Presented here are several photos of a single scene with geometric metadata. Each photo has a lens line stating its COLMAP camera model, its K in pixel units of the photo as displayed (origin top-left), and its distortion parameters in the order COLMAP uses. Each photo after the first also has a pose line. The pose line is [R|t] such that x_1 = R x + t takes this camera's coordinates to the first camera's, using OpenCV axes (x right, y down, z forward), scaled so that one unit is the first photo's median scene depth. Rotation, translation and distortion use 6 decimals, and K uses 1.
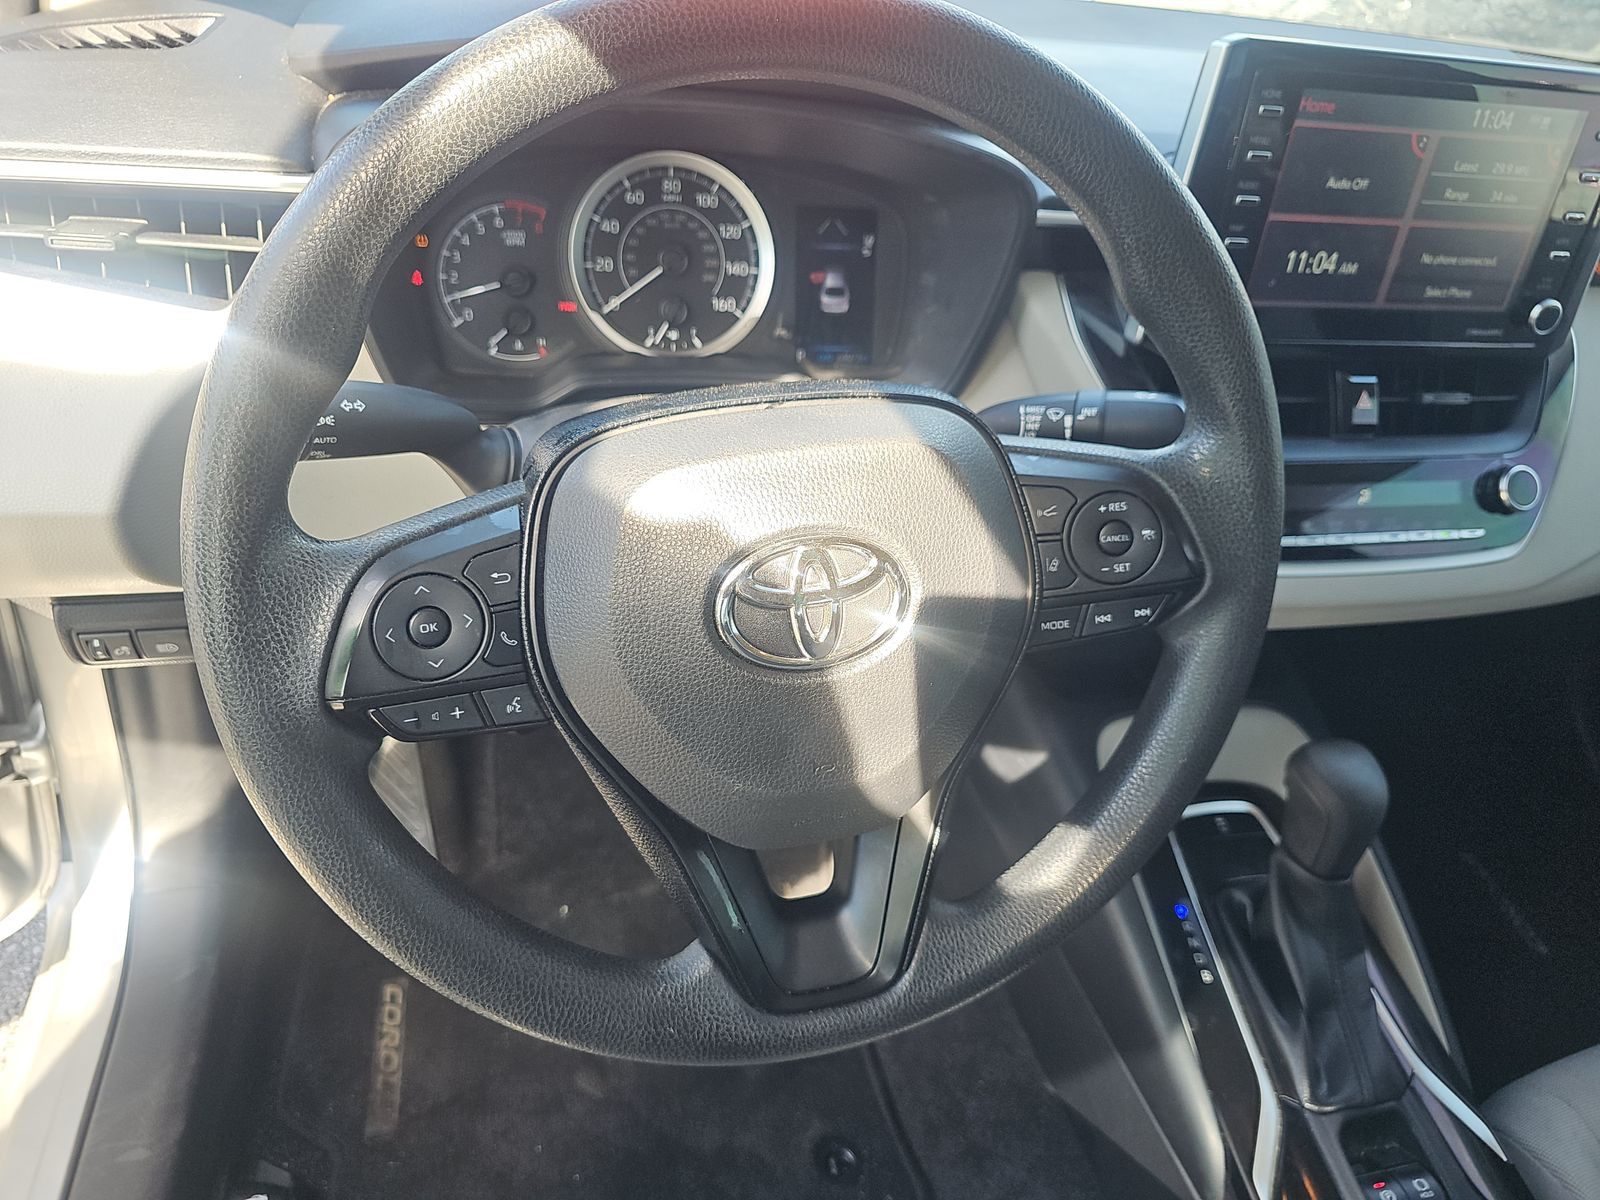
lens RADIAL K [[1056.7, 0, 791.9], [0, 1056.7, 599.0], [0, 0, 1]] dist [0.055401, -0.072167]
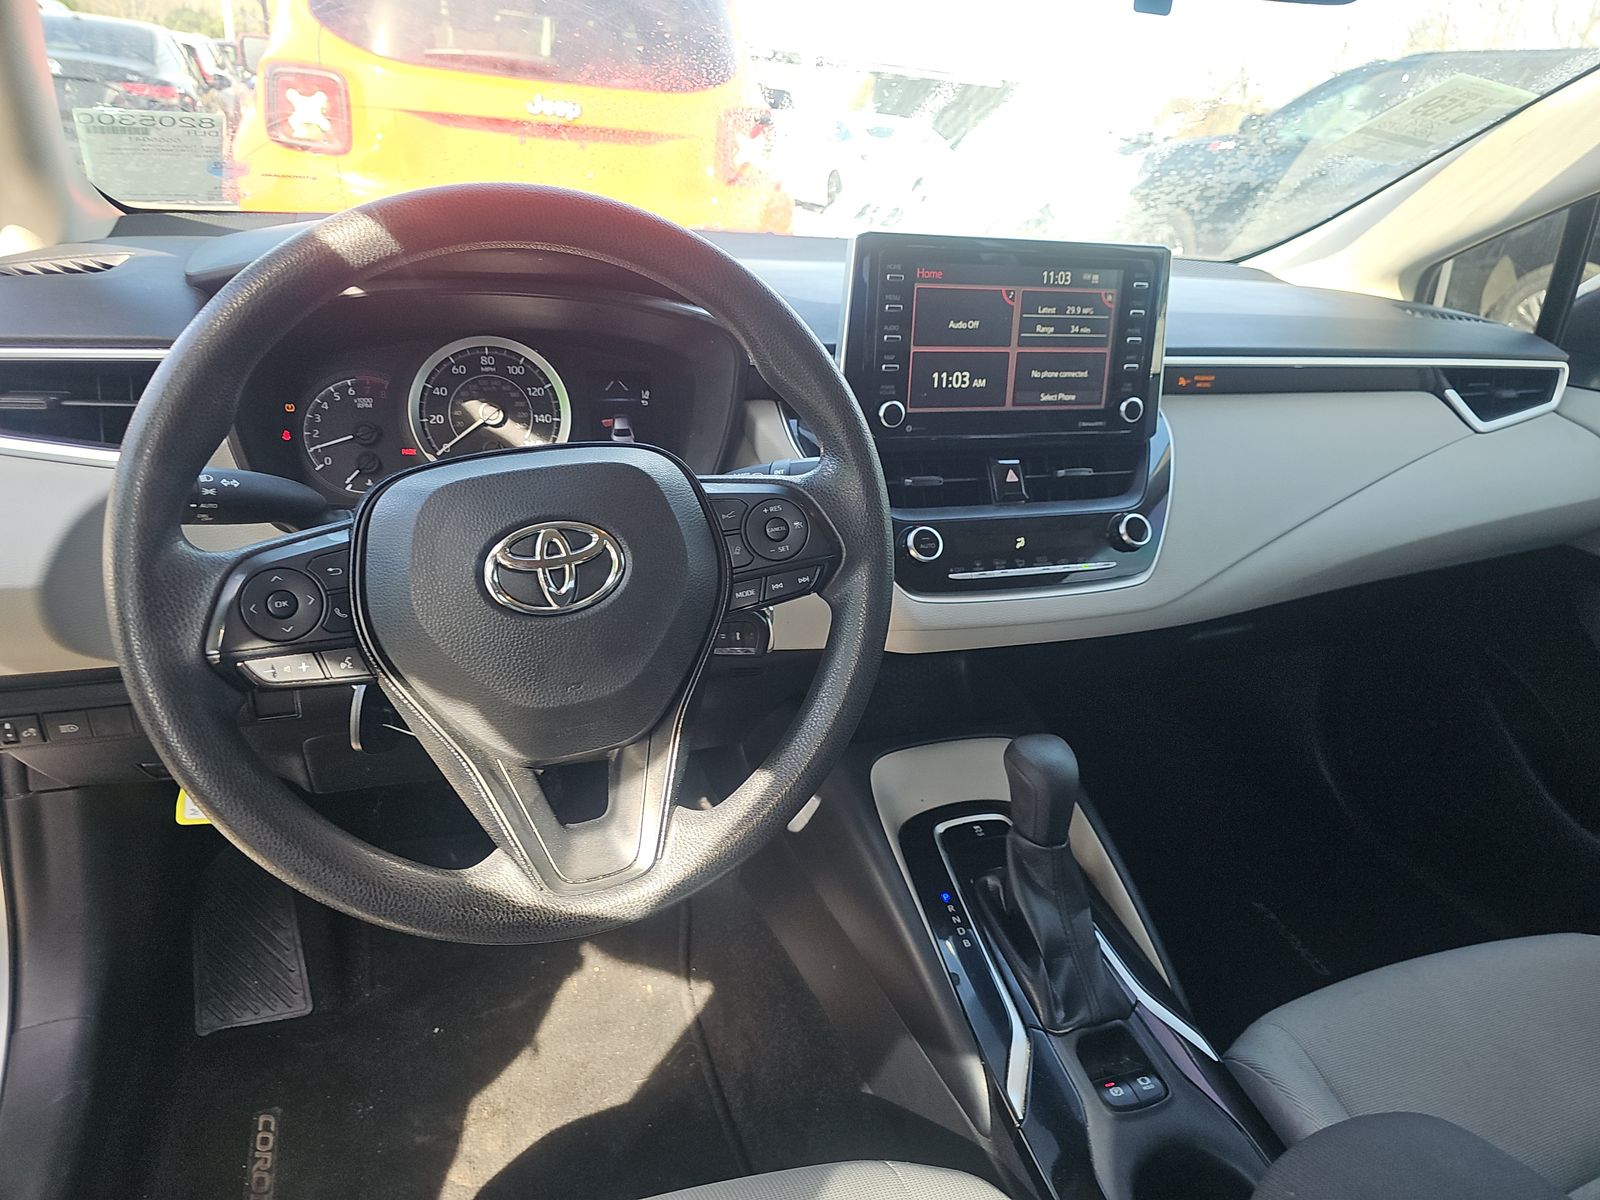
lens RADIAL K [[1066.7, 0, 800.0], [0, 1066.7, 600.0], [0, 0, 1]] dist [0.027634, -0.027097]
pose [[0.991855, -0.079018, 0.099895, 0.118491], [0.099173, 0.971252, -0.216411, 0.232634], [-0.079923, 0.224555, 0.971178, -0.262272]]
